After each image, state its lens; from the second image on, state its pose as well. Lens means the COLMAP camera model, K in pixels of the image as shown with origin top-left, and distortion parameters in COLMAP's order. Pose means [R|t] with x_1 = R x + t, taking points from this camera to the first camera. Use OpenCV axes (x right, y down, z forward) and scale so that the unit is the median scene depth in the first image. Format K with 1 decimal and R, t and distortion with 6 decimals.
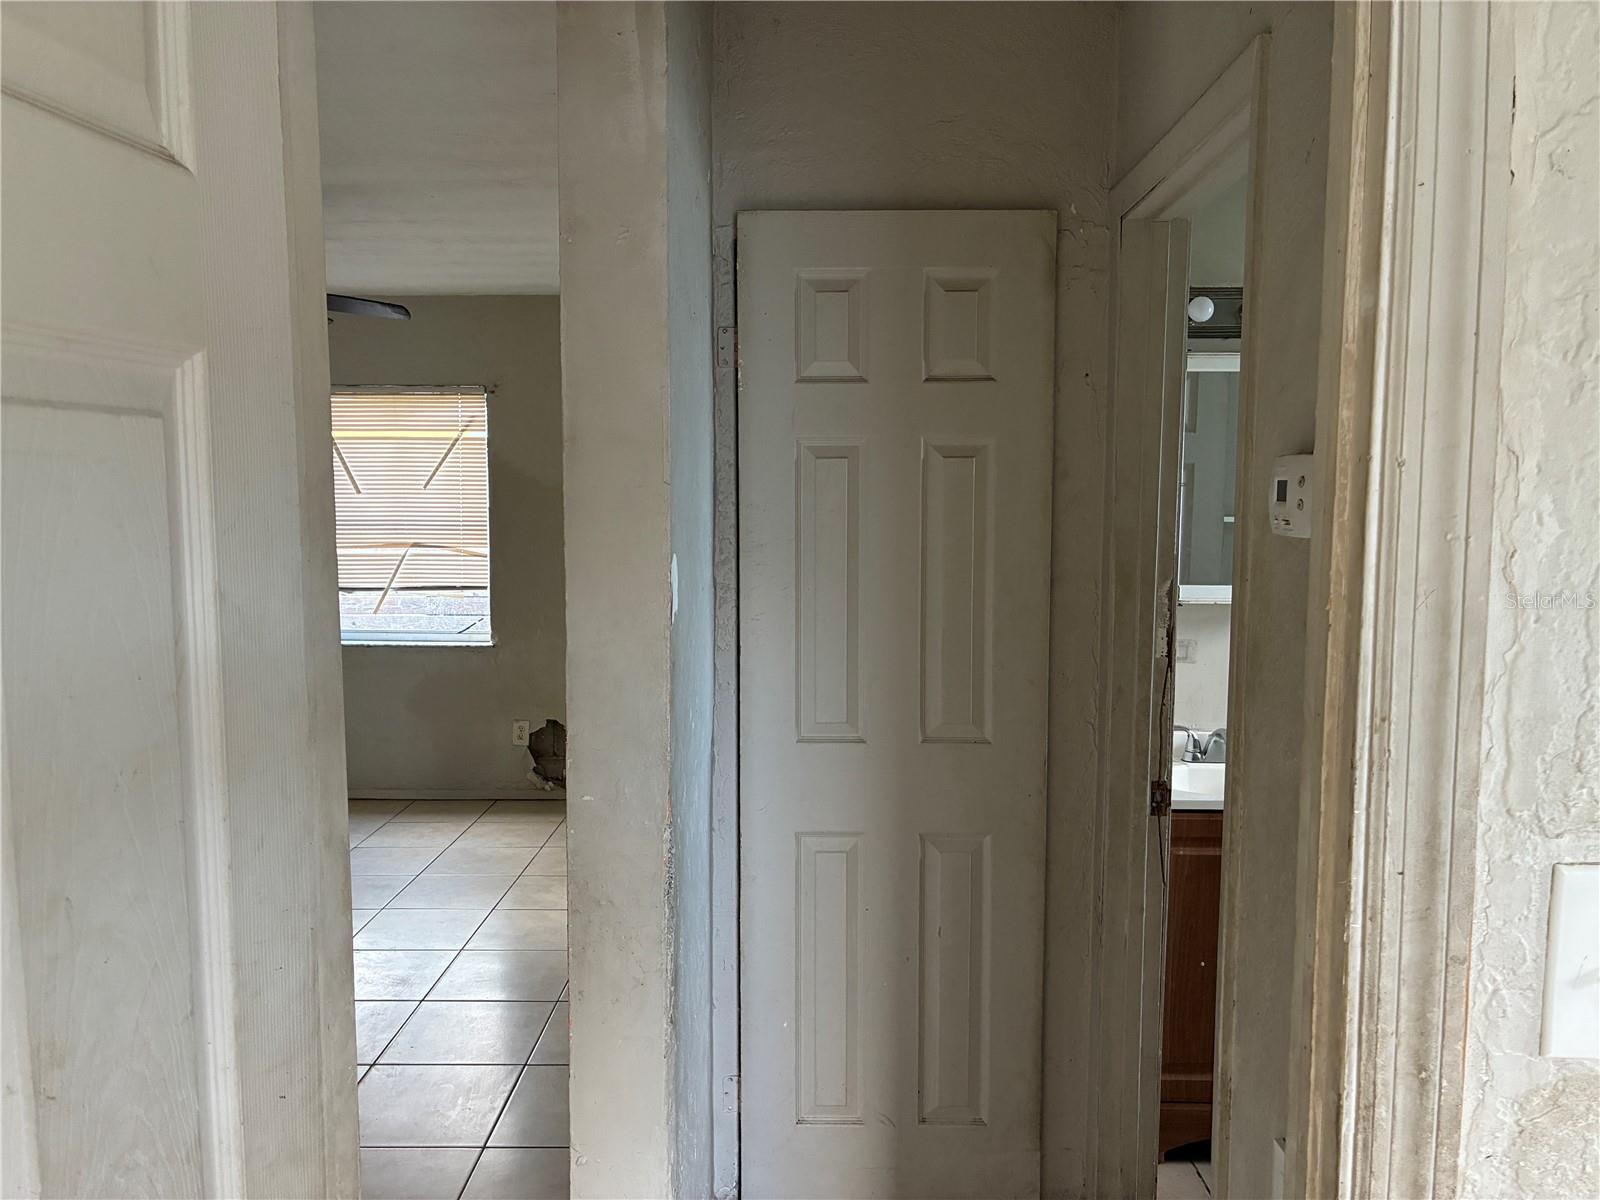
lens RADIAL K [[1206.0, 0, 798.8], [0, 1206.0, 600.2], [0, 0, 1]] dist [0.041368, -0.074024]
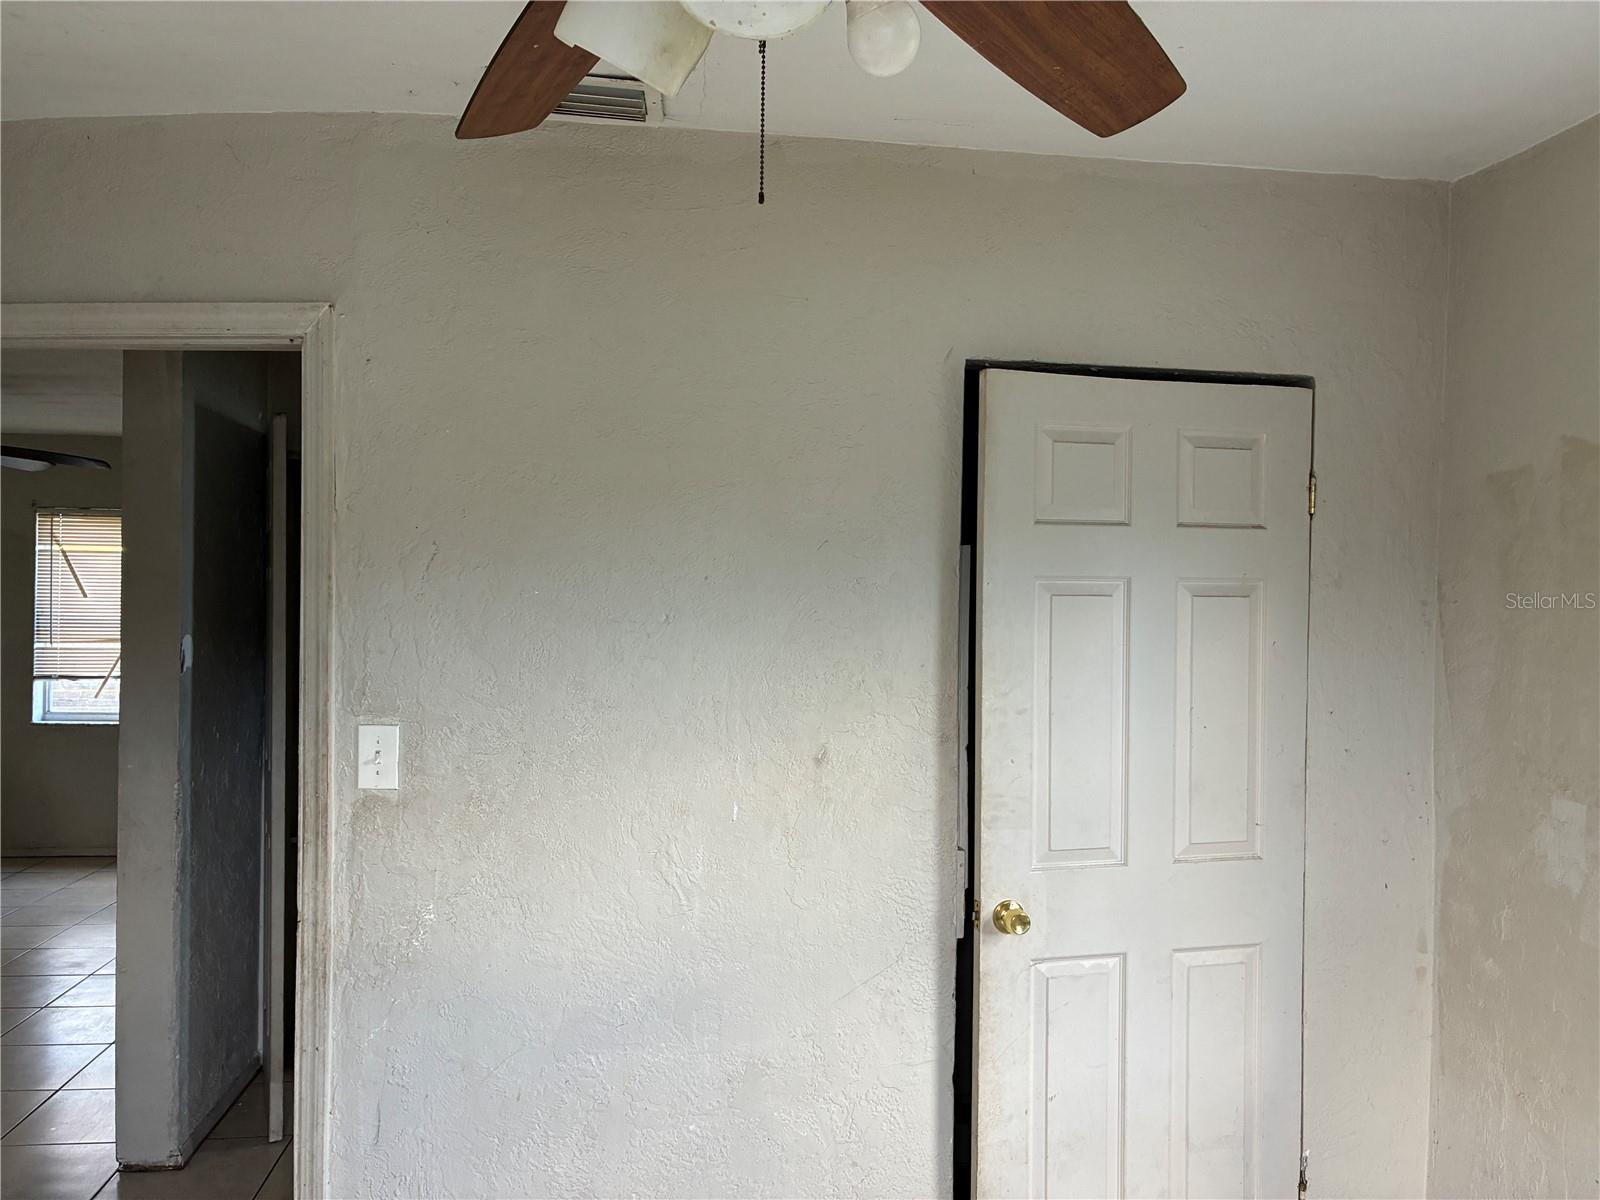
lens RADIAL K [[1206.0, 0, 801.2], [0, 1206.0, 601.6], [0, 0, 1]] dist [0.041368, -0.074024]
pose [[0.989294, 0.008045, 0.145712, 0.163078], [0.004461, 0.996346, -0.085294, 0.021571], [-0.145866, 0.085030, 0.985643, -0.288174]]
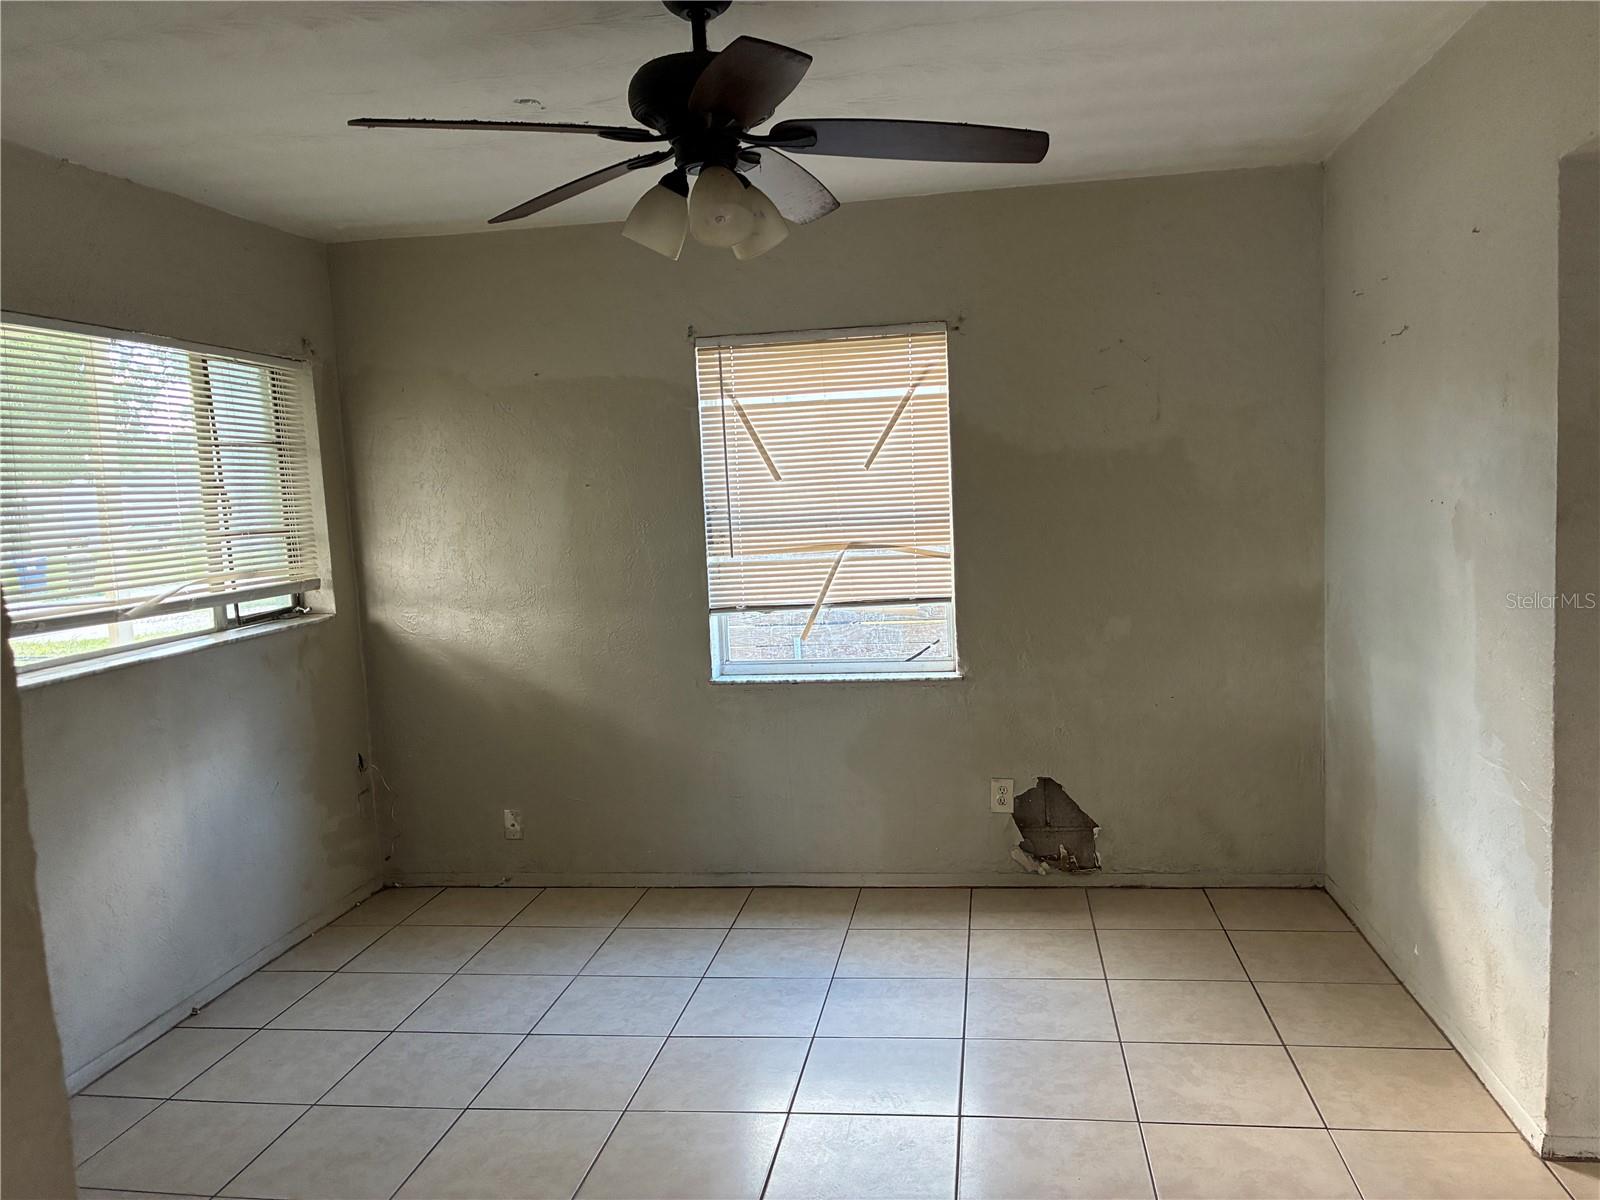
lens RADIAL K [[1206.0, 0, 803.9], [0, 1206.0, 598.8], [0, 0, 1]] dist [0.041368, -0.074024]
pose [[0.986834, -0.037696, -0.157285, -0.231264], [0.038896, 0.999233, 0.004561, -0.017353], [0.156992, -0.010619, 0.987543, 0.264553]]
